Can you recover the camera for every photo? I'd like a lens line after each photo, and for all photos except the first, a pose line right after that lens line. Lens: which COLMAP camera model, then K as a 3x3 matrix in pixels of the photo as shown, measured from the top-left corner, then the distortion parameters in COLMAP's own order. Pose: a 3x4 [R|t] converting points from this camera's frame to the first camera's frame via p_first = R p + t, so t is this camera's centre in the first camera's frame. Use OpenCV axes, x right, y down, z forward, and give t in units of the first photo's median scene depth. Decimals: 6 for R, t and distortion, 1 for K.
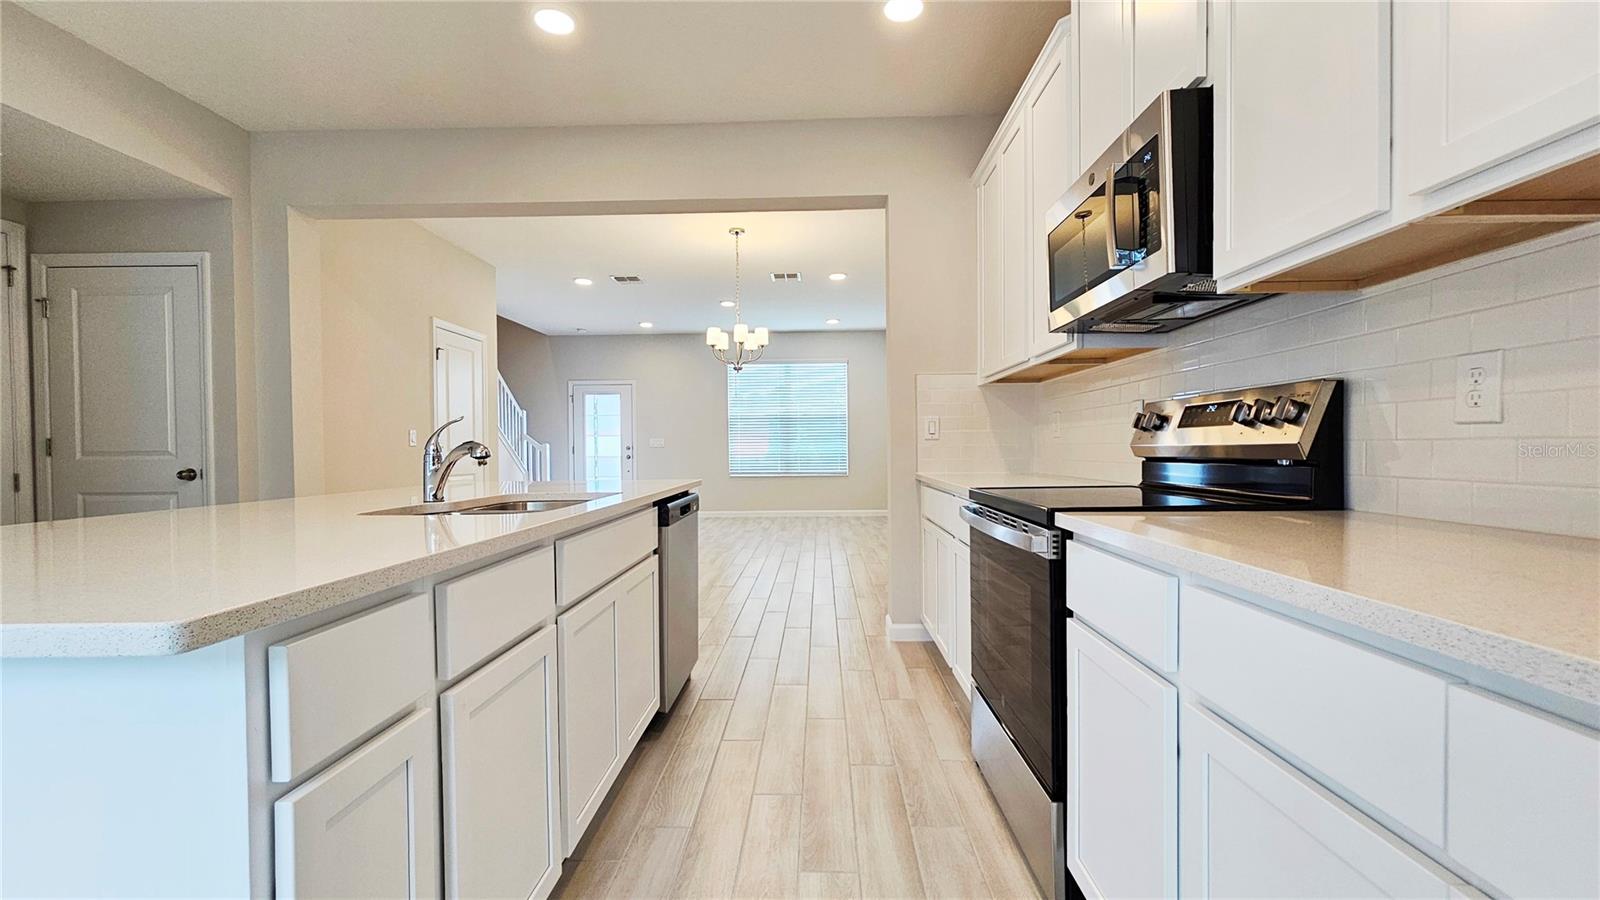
lens RADIAL K [[656.5, 0, 804.4], [0, 656.5, 462.2], [0, 0, 1]] dist [0.000797, 0.001020]
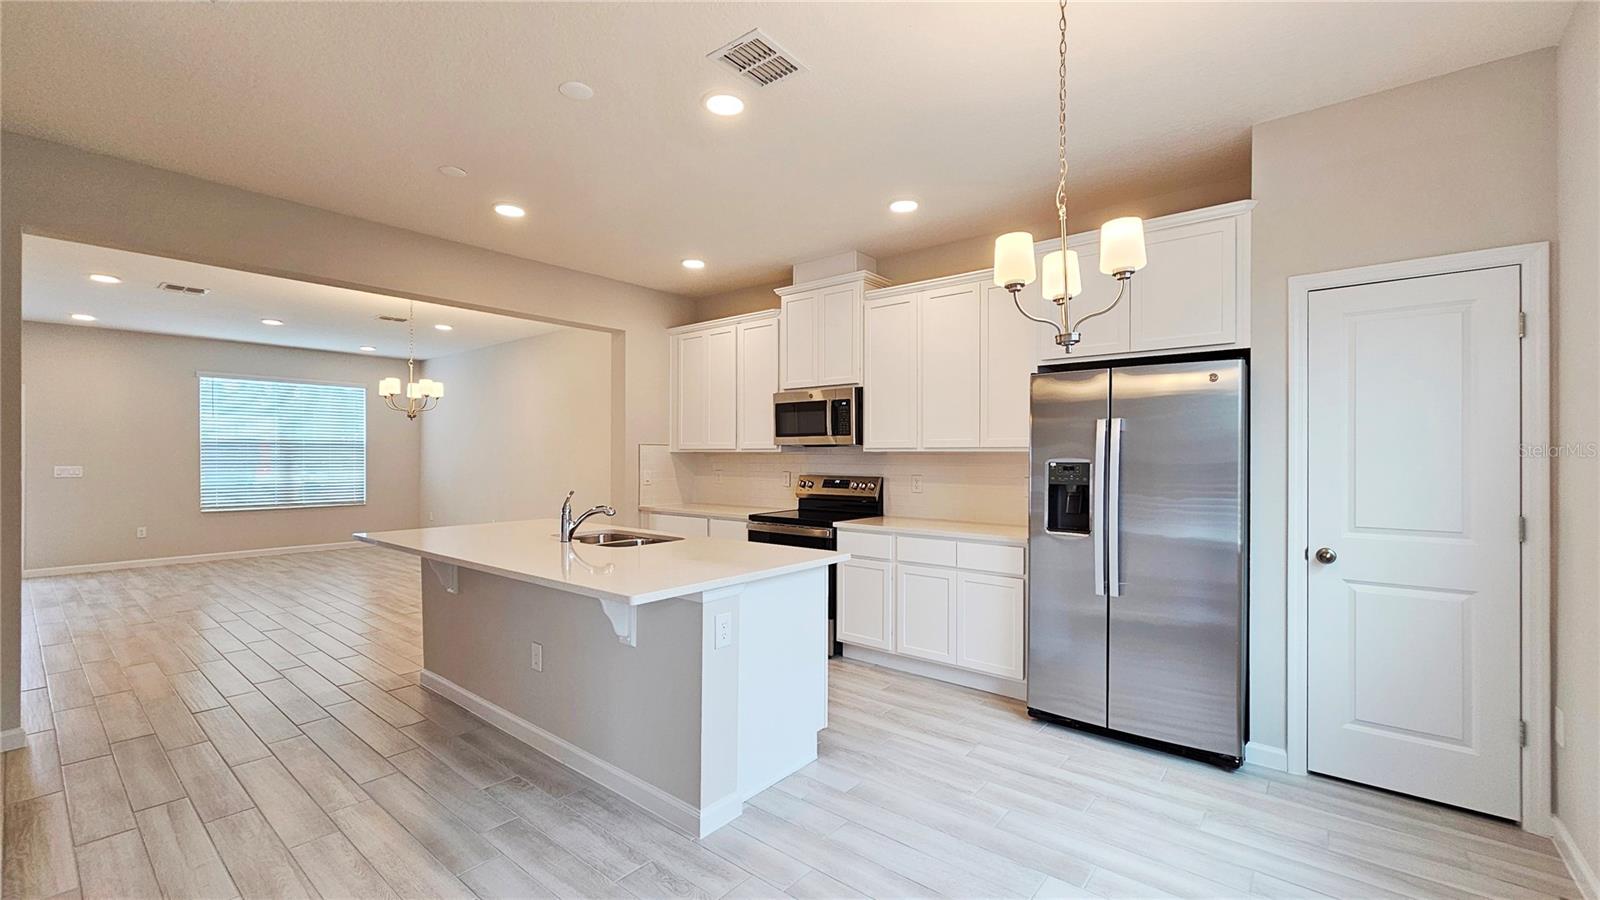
lens RADIAL K [[656.5, 0, 807.3], [0, 656.5, 454.1], [0, 0, 1]] dist [0.000797, 0.001020]
pose [[0.609409, 0.014138, 0.792730, -0.933880], [0.009167, 0.999649, -0.024875, -0.072392], [-0.792803, 0.022427, 0.609065, -0.336510]]
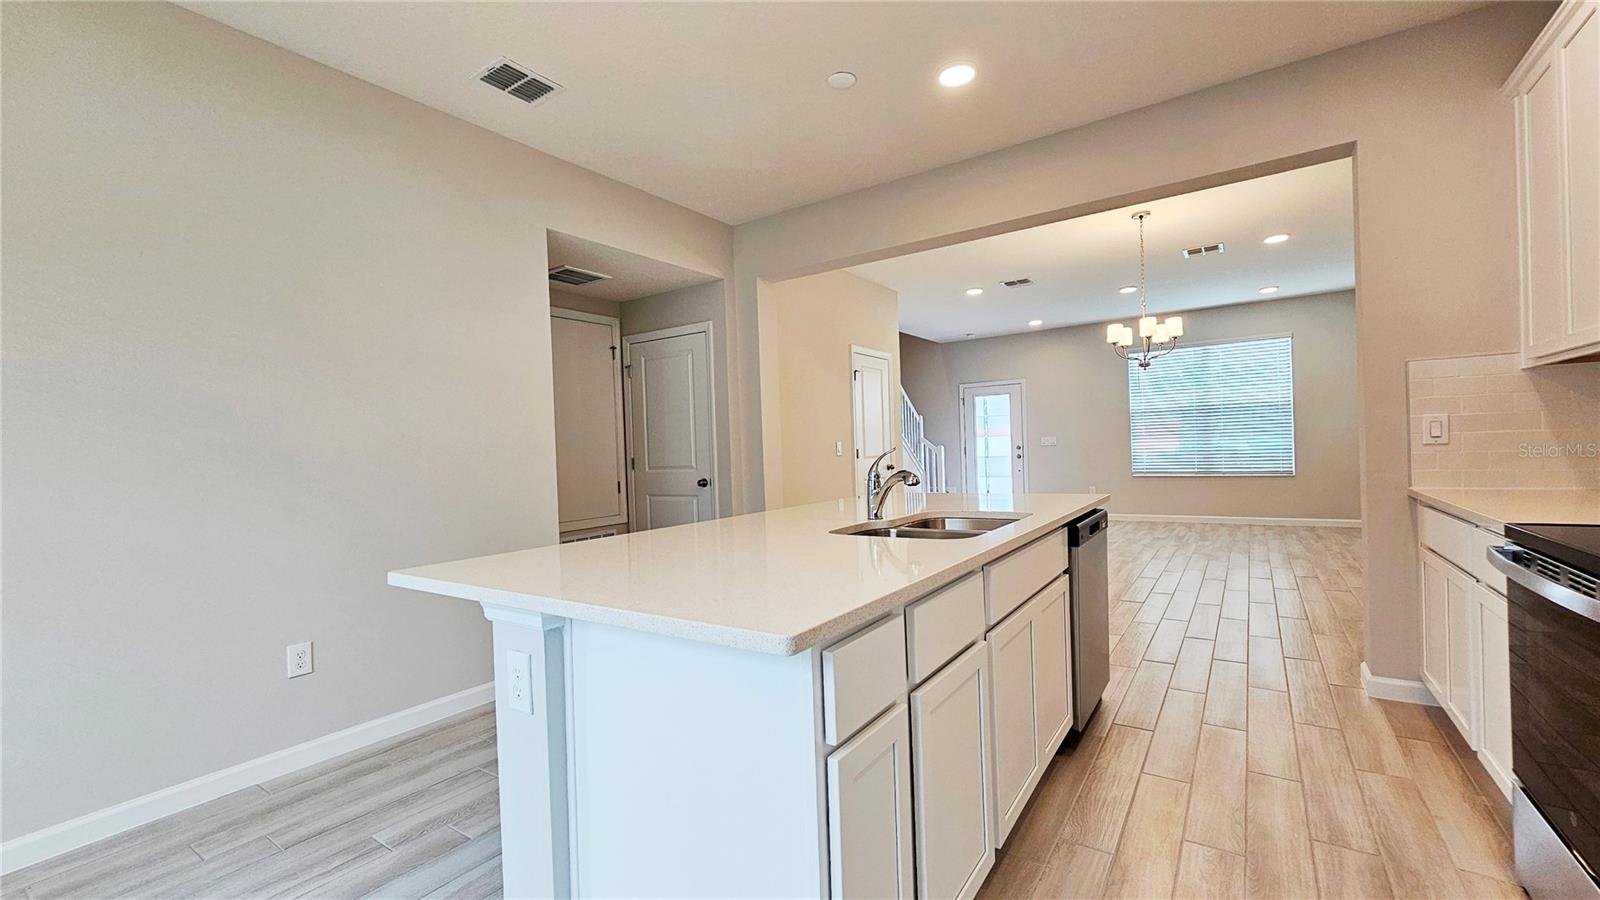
lens RADIAL K [[656.5, 0, 798.6], [0, 656.5, 458.8], [0, 0, 1]] dist [0.000797, 0.001020]
pose [[0.837739, -0.012663, -0.545923, -0.011314], [0.016270, 0.999866, 0.001776, -0.033748], [0.545828, -0.010370, 0.837833, -0.056599]]
